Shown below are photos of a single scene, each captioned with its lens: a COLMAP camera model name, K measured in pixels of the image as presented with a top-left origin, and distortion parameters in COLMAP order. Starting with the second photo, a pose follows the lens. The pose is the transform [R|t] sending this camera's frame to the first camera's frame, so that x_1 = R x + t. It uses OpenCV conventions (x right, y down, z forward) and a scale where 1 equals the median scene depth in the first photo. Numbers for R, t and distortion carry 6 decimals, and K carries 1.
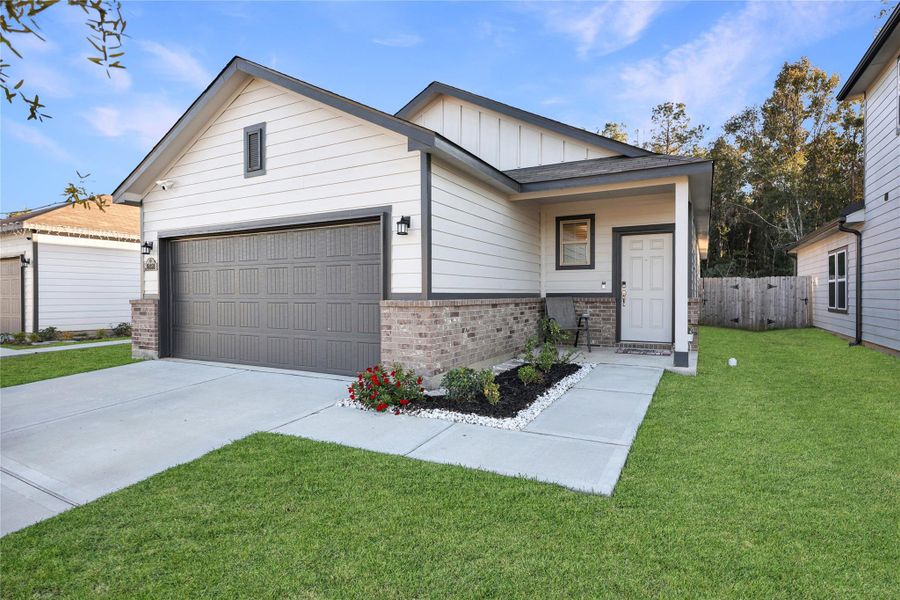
lens RADIAL K [[457.7, 0, 450.1], [0, 457.7, 296.4], [0, 0, 1]] dist [-0.005998, 0.000688]
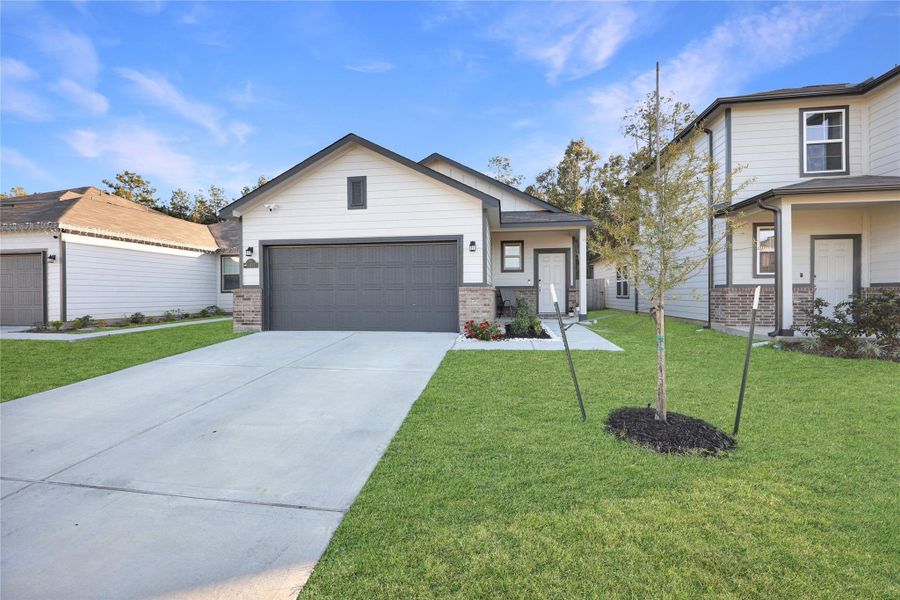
lens RADIAL K [[370.6, 0, 451.1], [0, 370.6, 298.2], [0, 0, 1]] dist [-0.002067, 0.000401]
pose [[0.941634, -0.007853, 0.336548, -0.351241], [0.005348, 0.999951, 0.008367, 0.021293], [-0.336597, -0.006079, 0.941629, -0.194544]]
